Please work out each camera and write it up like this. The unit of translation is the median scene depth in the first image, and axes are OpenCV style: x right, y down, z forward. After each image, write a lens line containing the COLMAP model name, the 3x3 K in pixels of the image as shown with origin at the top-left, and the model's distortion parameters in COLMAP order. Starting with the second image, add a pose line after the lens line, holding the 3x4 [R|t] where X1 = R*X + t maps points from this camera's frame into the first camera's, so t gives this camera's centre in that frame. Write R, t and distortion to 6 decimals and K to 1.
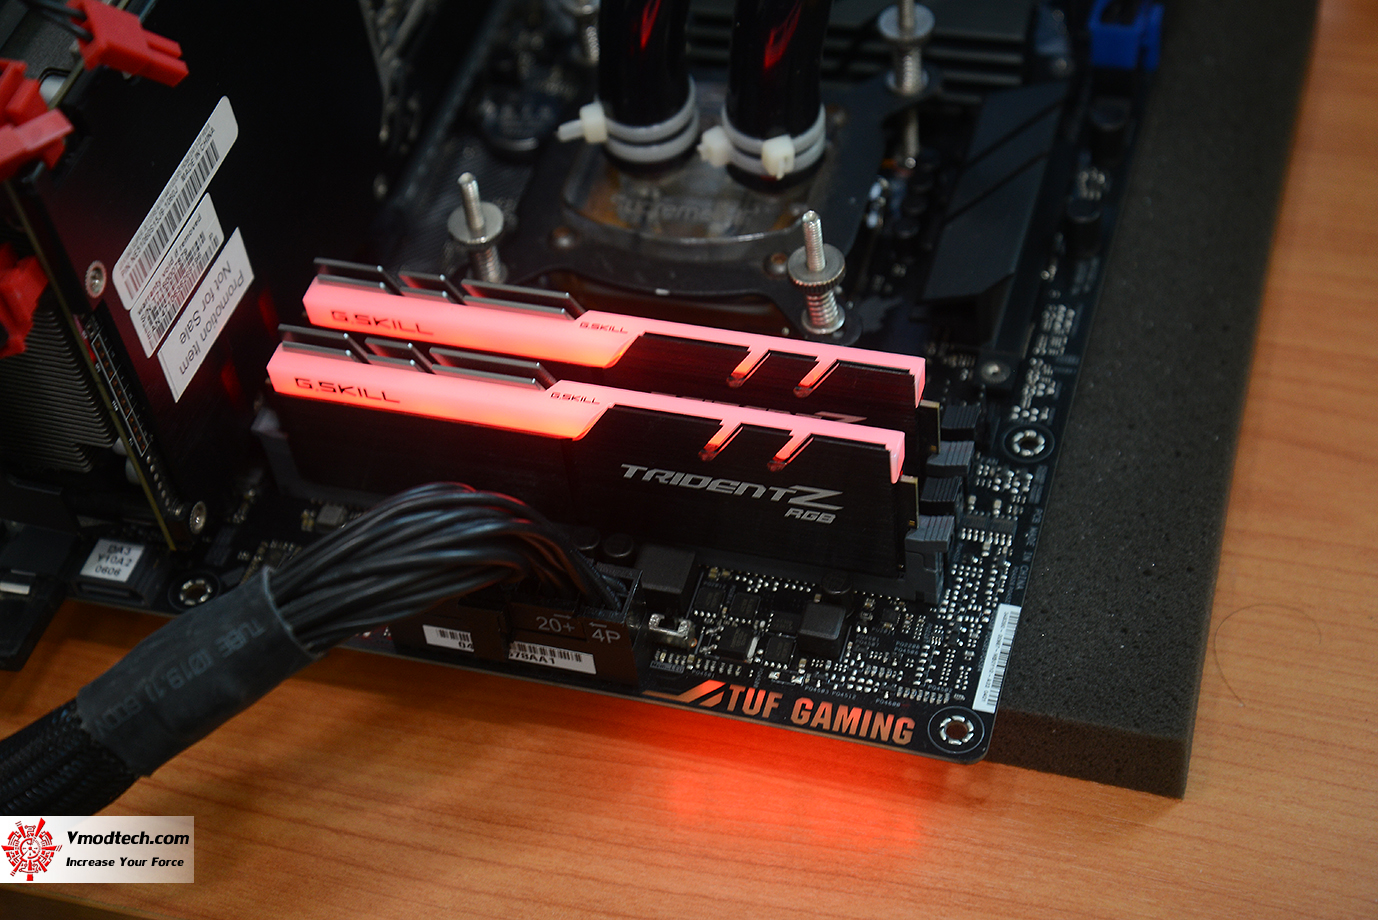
lens RADIAL K [[2282.1, 0, 689.0], [0, 2282.1, 460.0], [0, 0, 1]] dist [0.280203, 0.106245]
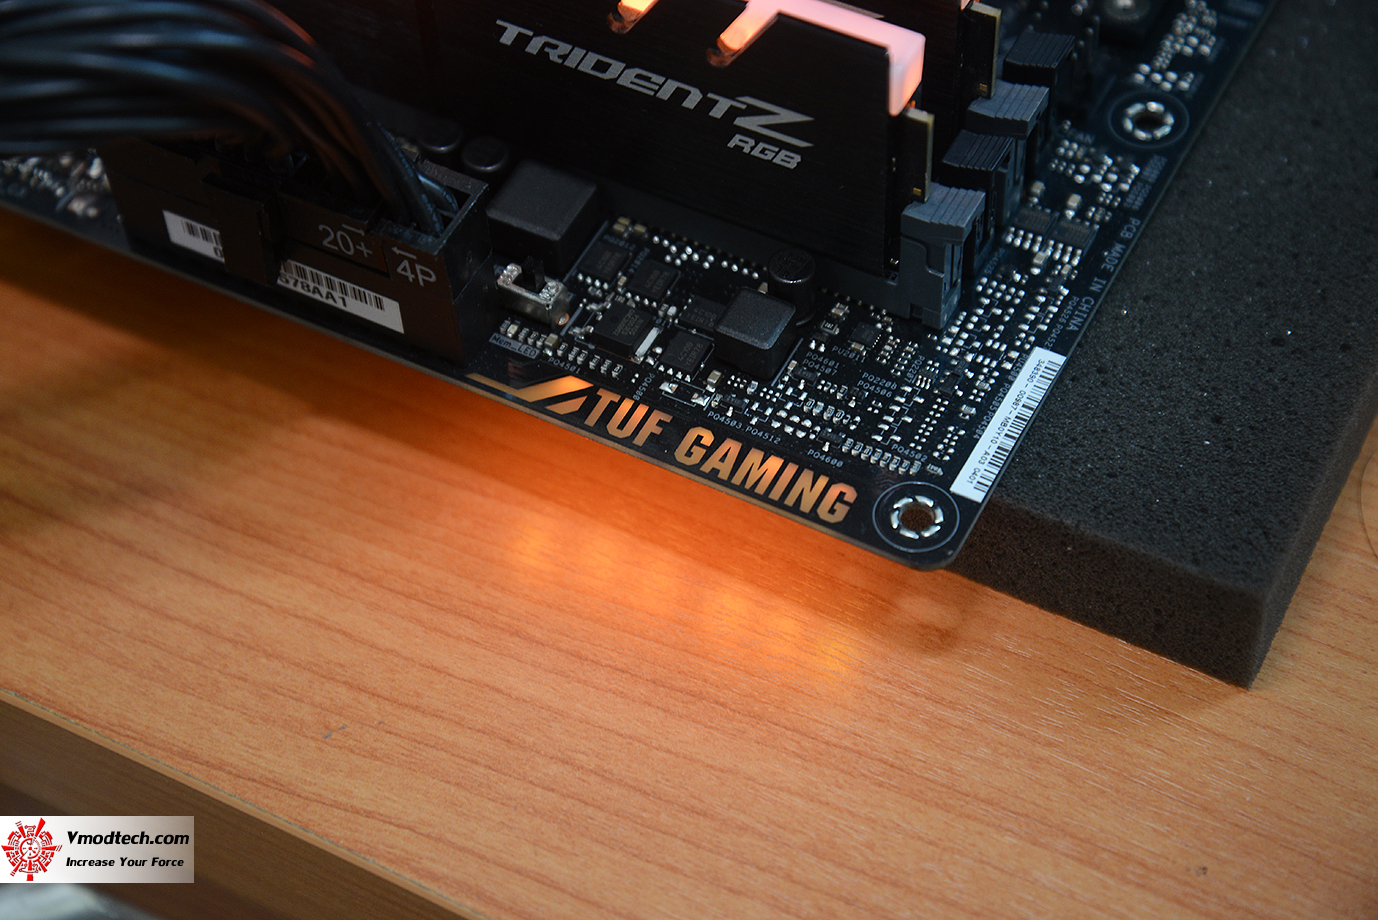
lens RADIAL K [[2671.2, 0, 689.0], [0, 2671.2, 460.0], [0, 0, 1]] dist [0.334690, 0.265413]
pose [[0.978398, 0.192444, -0.075510, 0.103759], [-0.185905, 0.978815, 0.085791, 0.047450], [0.090420, -0.069900, 0.993448, 0.239338]]
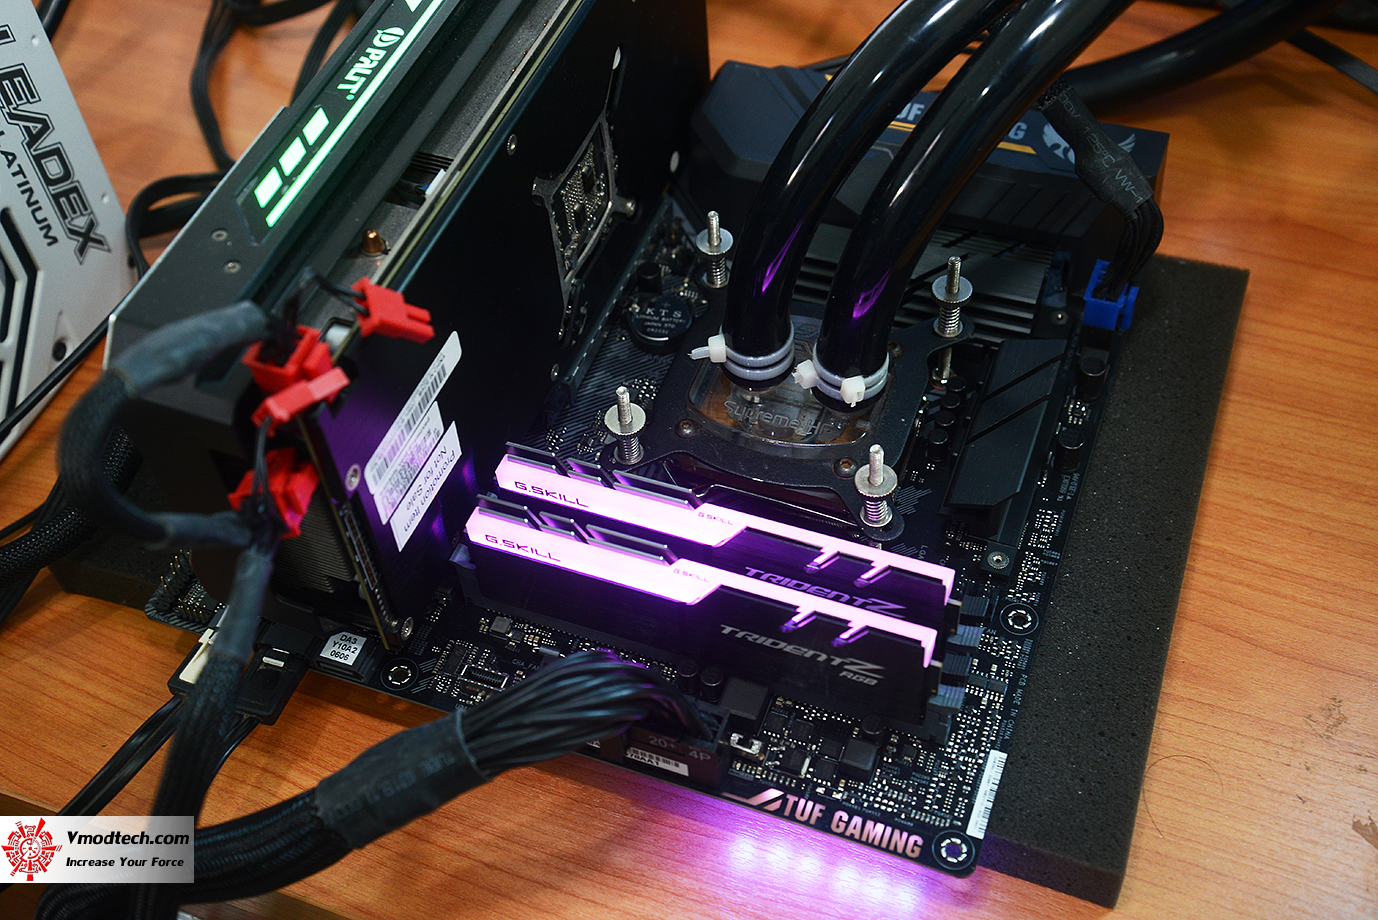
lens RADIAL K [[1595.1, 0, 689.0], [0, 1595.1, 460.0], [0, 0, 1]] dist [0.096003, 0.038964]
pose [[0.996141, 0.086829, -0.012785, -0.044211], [-0.086219, 0.995376, 0.042354, -0.131522], [0.016403, -0.041089, 0.999021, 0.063870]]
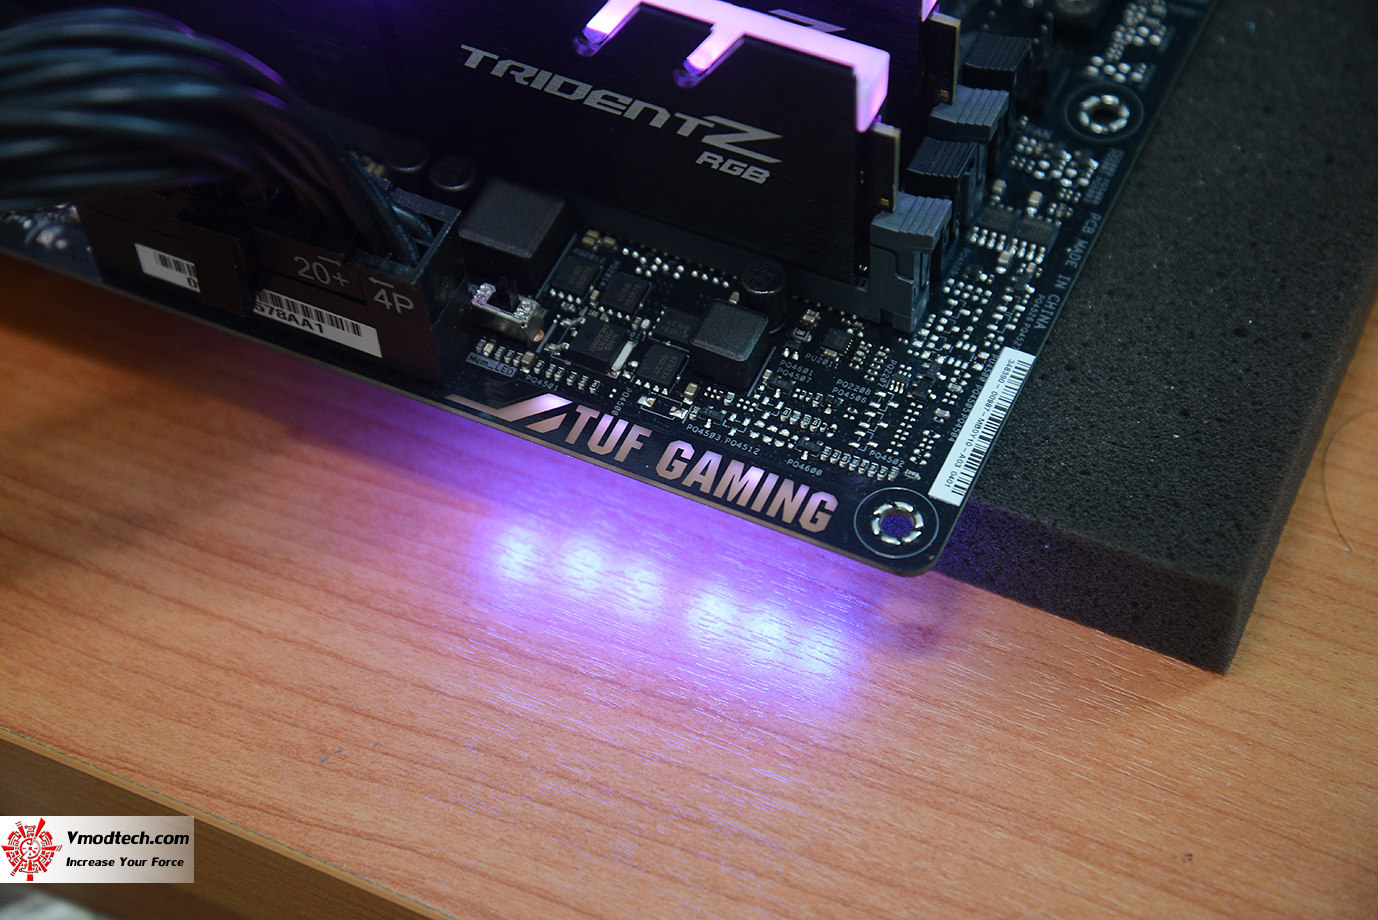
lens RADIAL K [[2671.2, 0, 689.0], [0, 2671.2, 460.0], [0, 0, 1]] dist [0.334690, 0.265413]
pose [[0.987031, 0.154732, -0.042744, 0.084451], [-0.149076, 0.982294, 0.113465, 0.020991], [0.059544, -0.105621, 0.992622, 0.229779]]
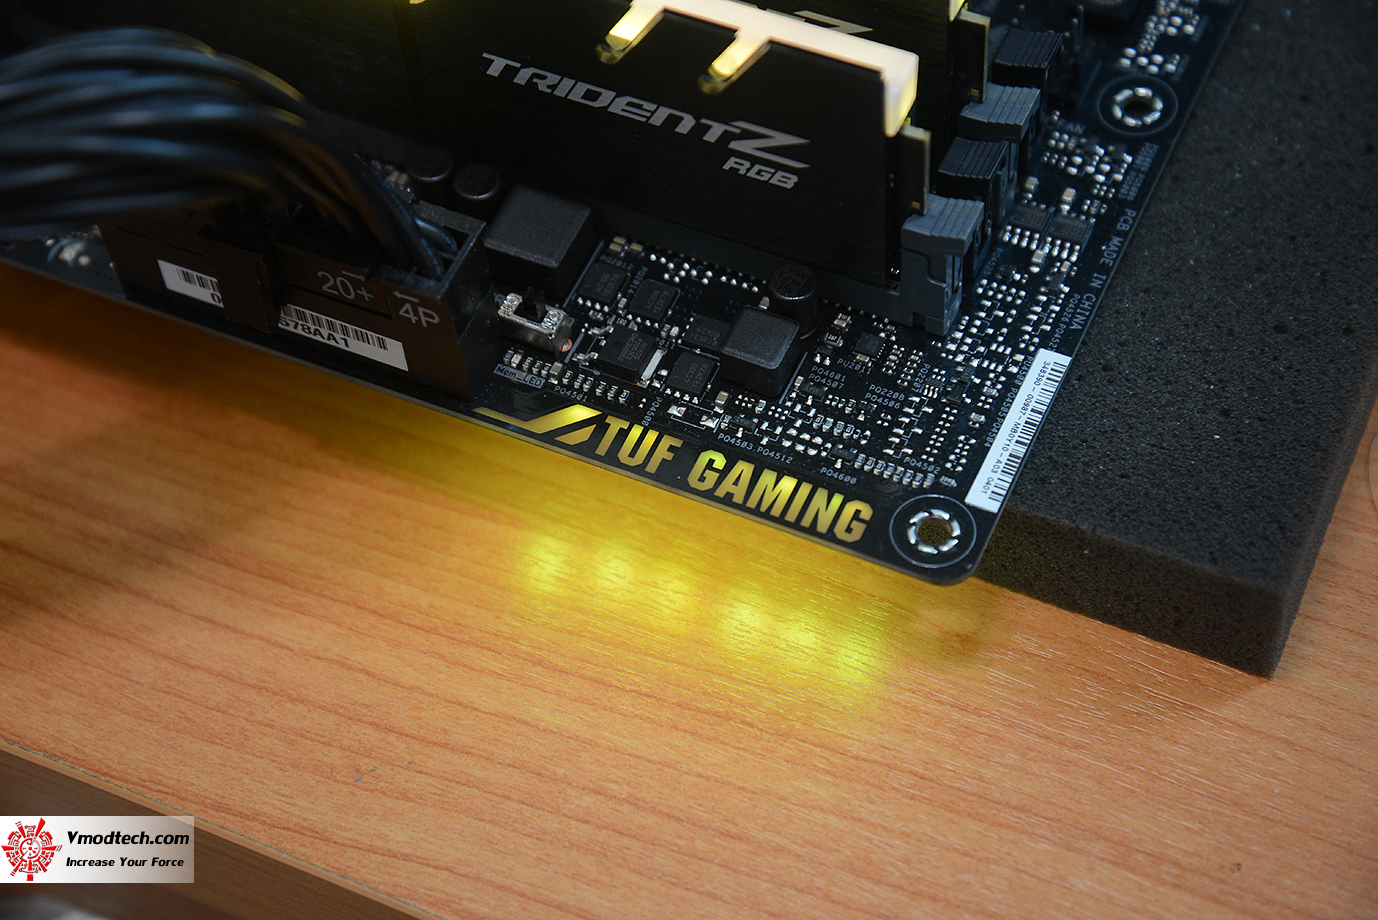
lens RADIAL K [[2671.2, 0, 689.0], [0, 2671.2, 460.0], [0, 0, 1]] dist [0.334690, 0.265413]
pose [[0.989111, 0.137564, -0.052294, 0.081918], [-0.129996, 0.983253, 0.127727, 0.009930], [0.068989, -0.119538, 0.990430, 0.241266]]
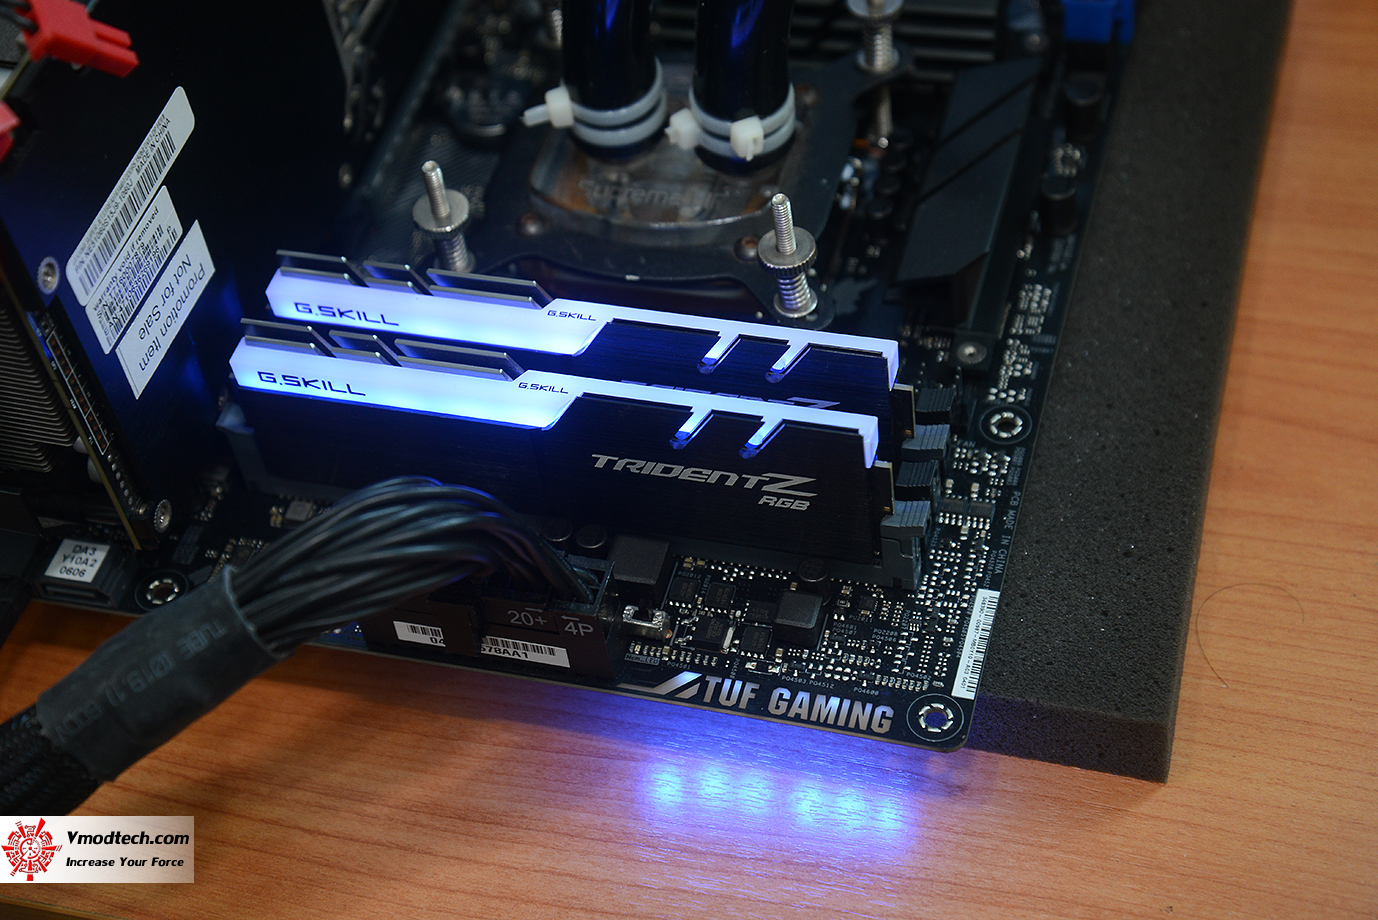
lens RADIAL K [[2282.1, 0, 689.0], [0, 2282.1, 460.0], [0, 0, 1]] dist [0.280203, 0.106245]
pose [[0.999832, -0.018277, 0.001105, 0.011055], [0.018268, 0.999804, 0.007679, -0.002421], [-0.001245, -0.007658, 0.999970, 0.015274]]
